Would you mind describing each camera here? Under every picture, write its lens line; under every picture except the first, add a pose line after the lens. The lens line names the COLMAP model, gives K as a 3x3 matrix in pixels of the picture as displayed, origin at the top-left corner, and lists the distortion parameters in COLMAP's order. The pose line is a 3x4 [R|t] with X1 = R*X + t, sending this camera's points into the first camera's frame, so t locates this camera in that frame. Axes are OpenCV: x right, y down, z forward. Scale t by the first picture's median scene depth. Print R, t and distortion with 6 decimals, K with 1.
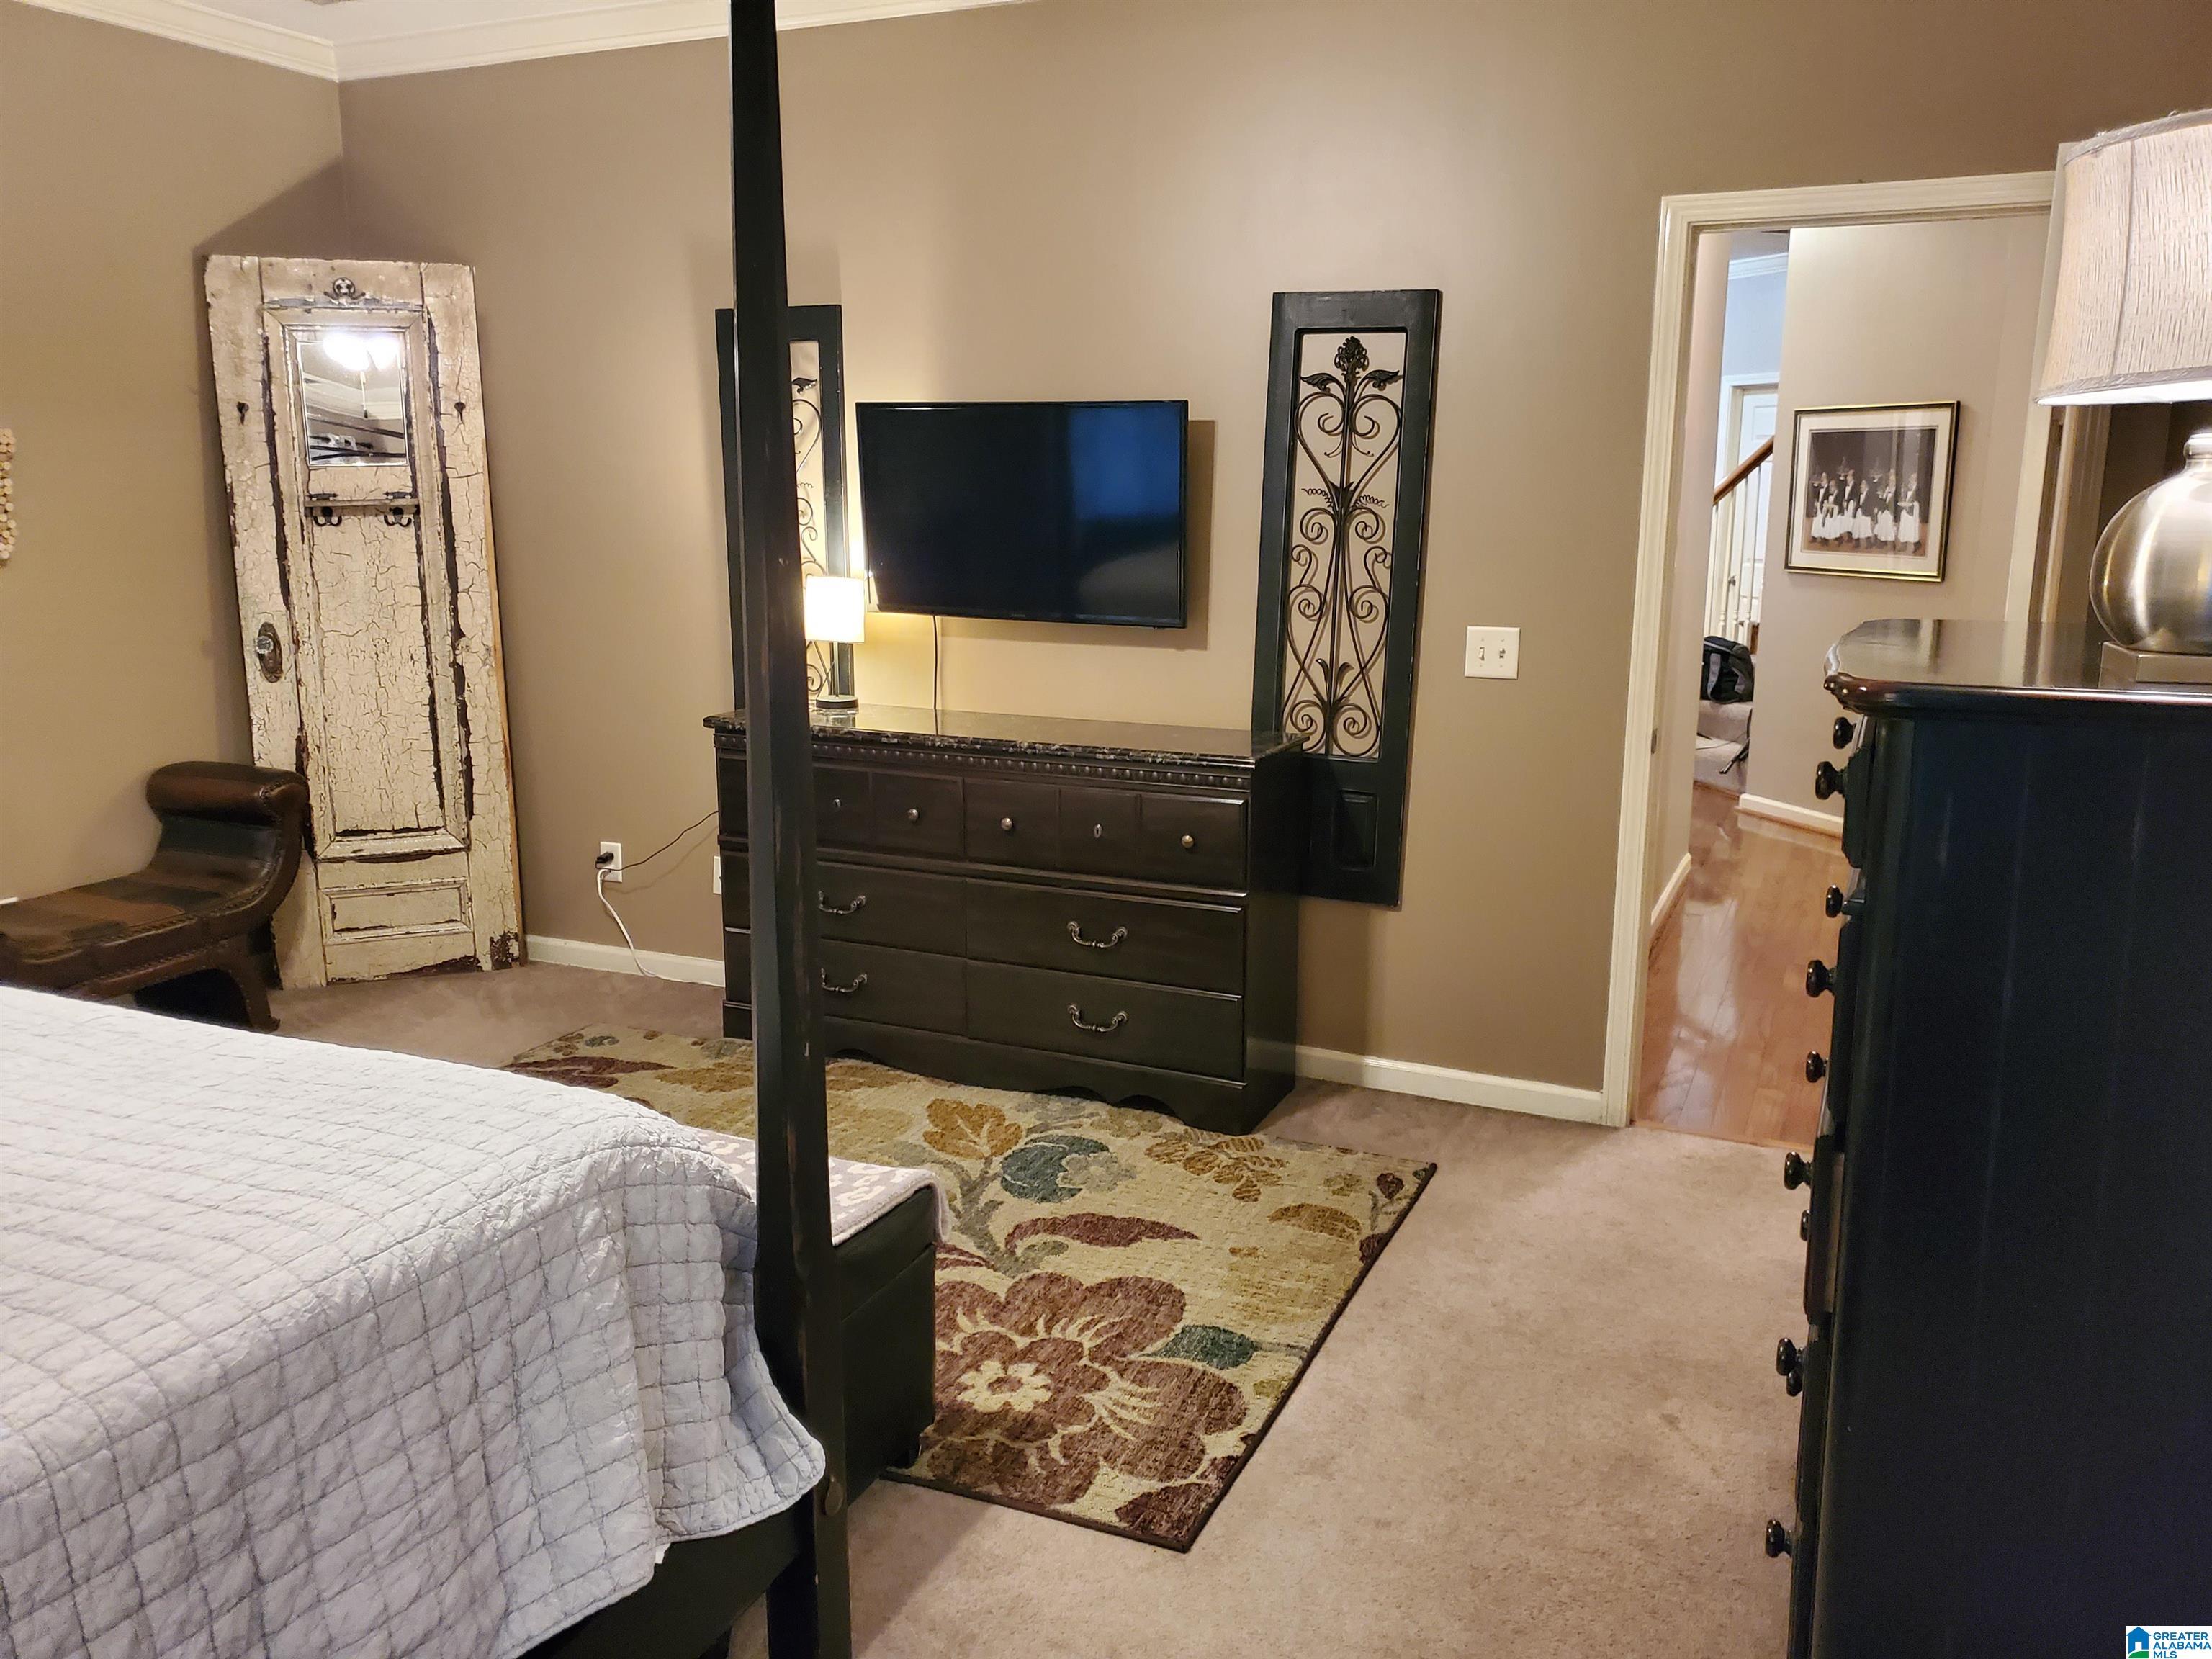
lens RADIAL K [[1734.5, 0, 1107.9], [0, 1734.5, 823.2], [0, 0, 1]] dist [0.016083, -0.002990]
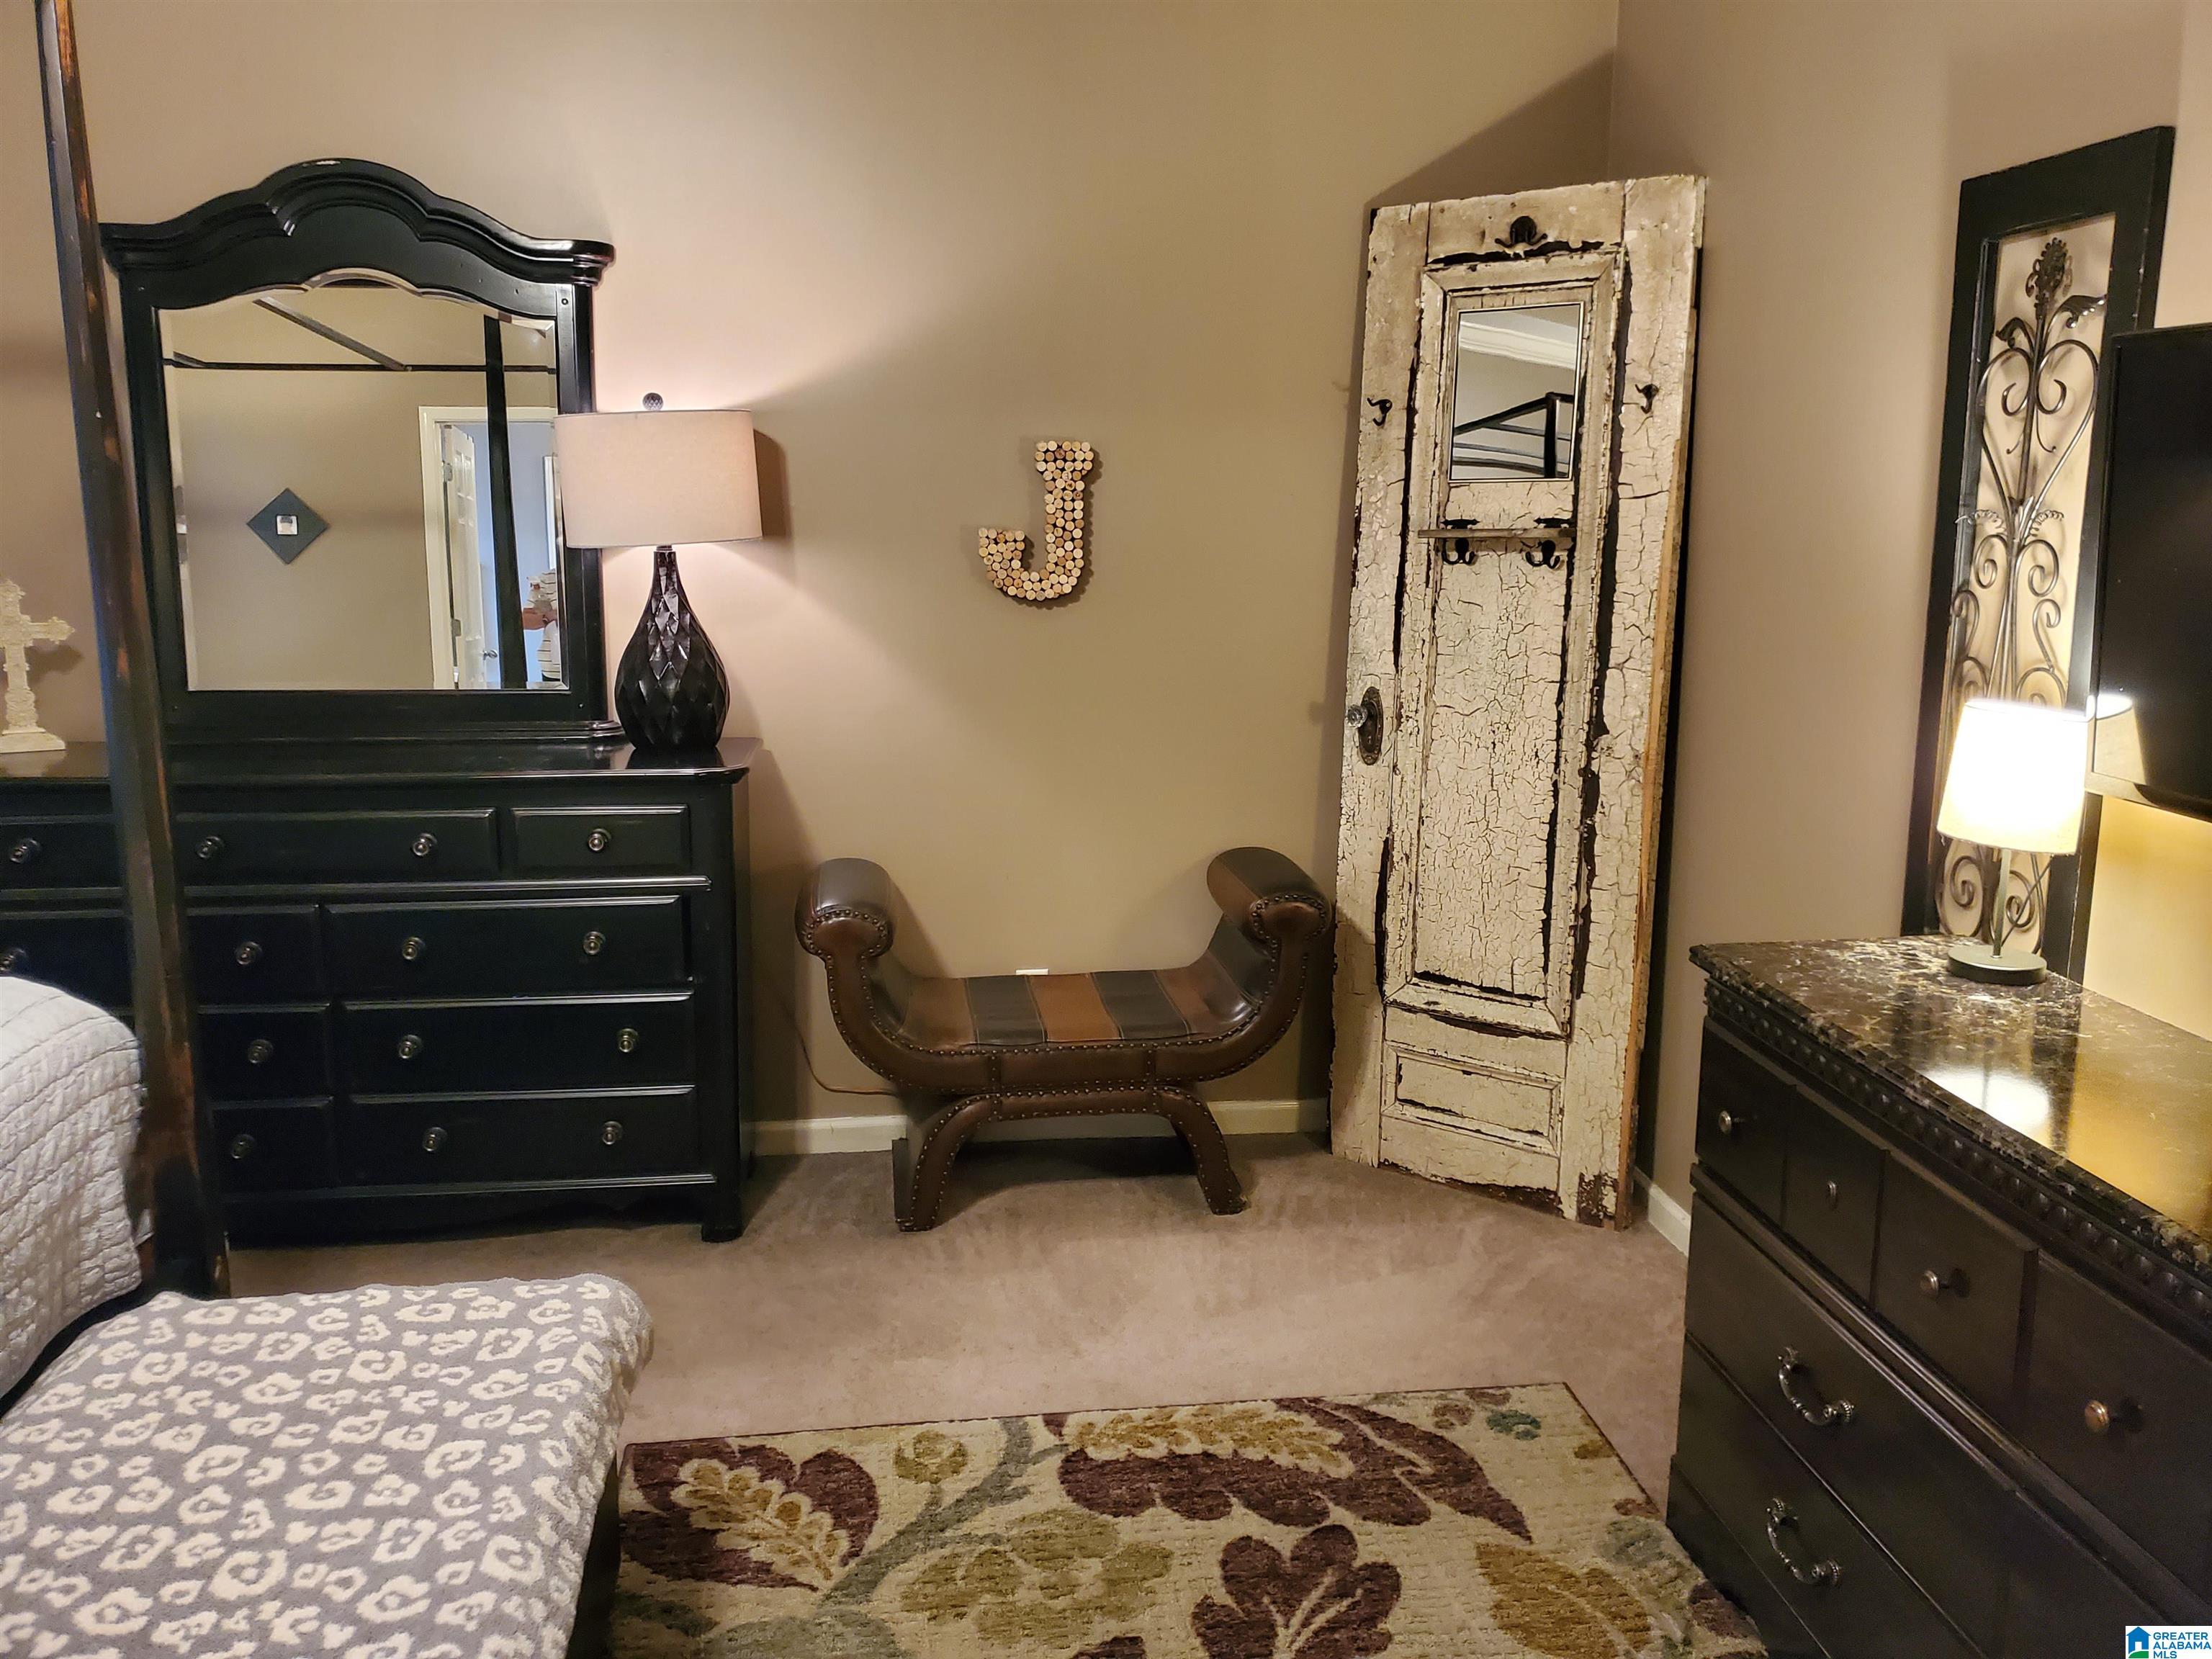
lens RADIAL K [[1734.5, 0, 1126.8], [0, 1734.5, 800.6], [0, 0, 1]] dist [0.016083, -0.002990]
pose [[0.506031, 0.155553, -0.848372, 0.113981], [-0.168810, 0.982442, 0.079444, -0.106796], [0.845834, 0.103013, 0.523405, 0.507637]]
